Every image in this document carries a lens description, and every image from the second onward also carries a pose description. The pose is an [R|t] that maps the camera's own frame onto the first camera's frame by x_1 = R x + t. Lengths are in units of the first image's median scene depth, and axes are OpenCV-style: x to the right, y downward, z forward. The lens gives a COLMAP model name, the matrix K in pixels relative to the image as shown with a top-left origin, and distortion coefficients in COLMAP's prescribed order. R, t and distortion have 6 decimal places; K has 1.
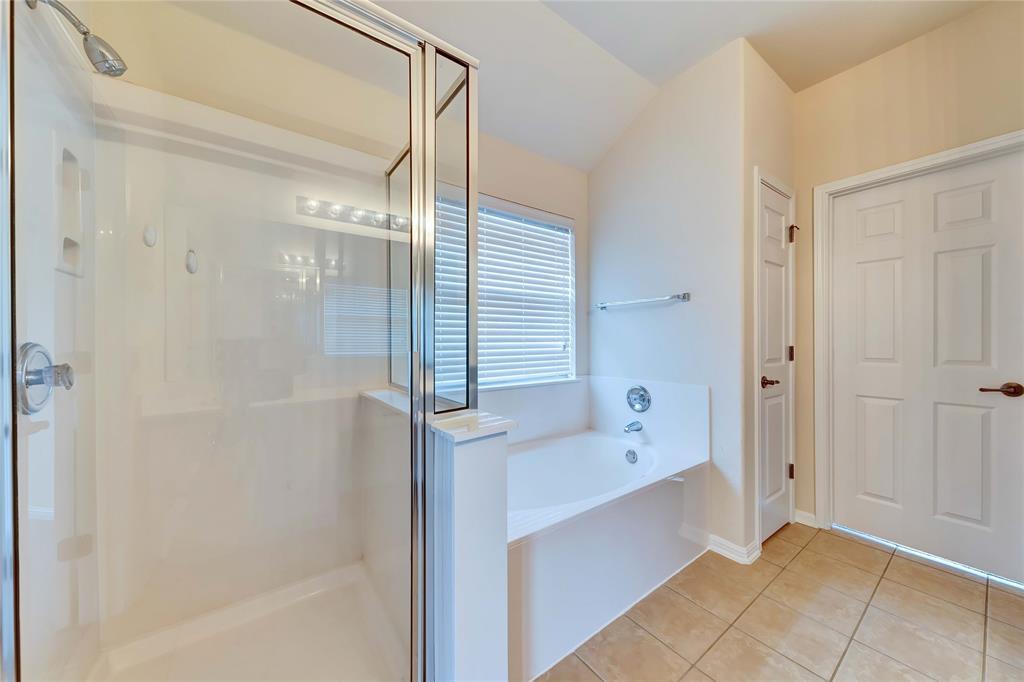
lens RADIAL K [[351.7, 0, 511.8], [0, 351.7, 344.2], [0, 0, 1]] dist [0.006244, -0.000909]
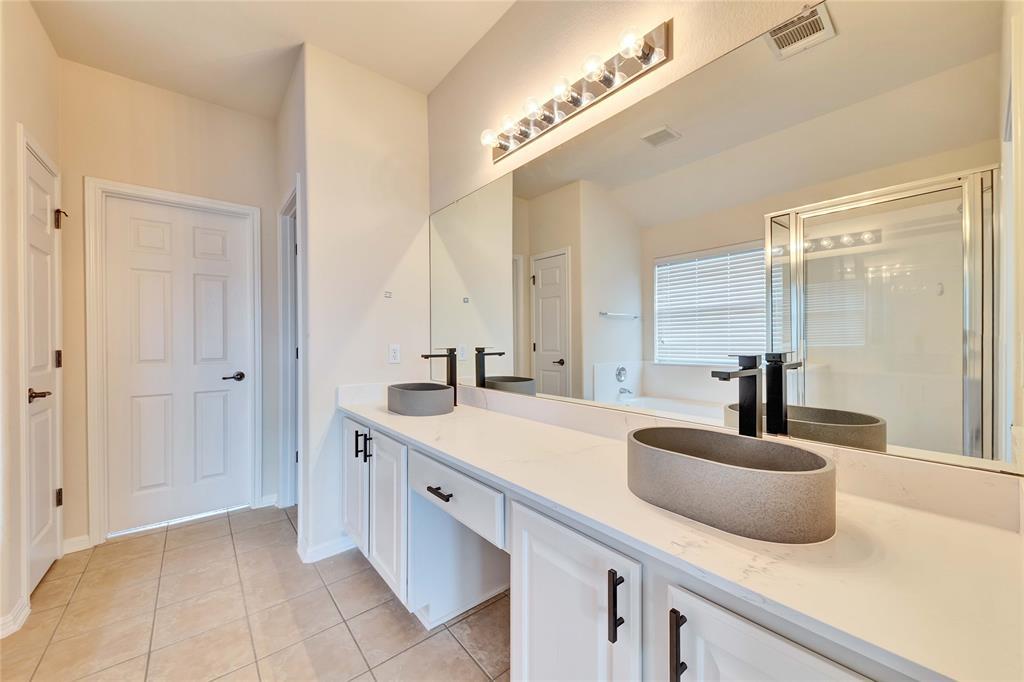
lens RADIAL K [[394.6, 0, 517.8], [0, 394.6, 343.5], [0, 0, 1]] dist [0.002638, -0.000553]
pose [[-0.063332, -0.003038, 0.997988, -0.255467], [0.010868, 0.999934, 0.003733, -0.002306], [-0.997933, 0.011082, -0.063295, -0.052313]]
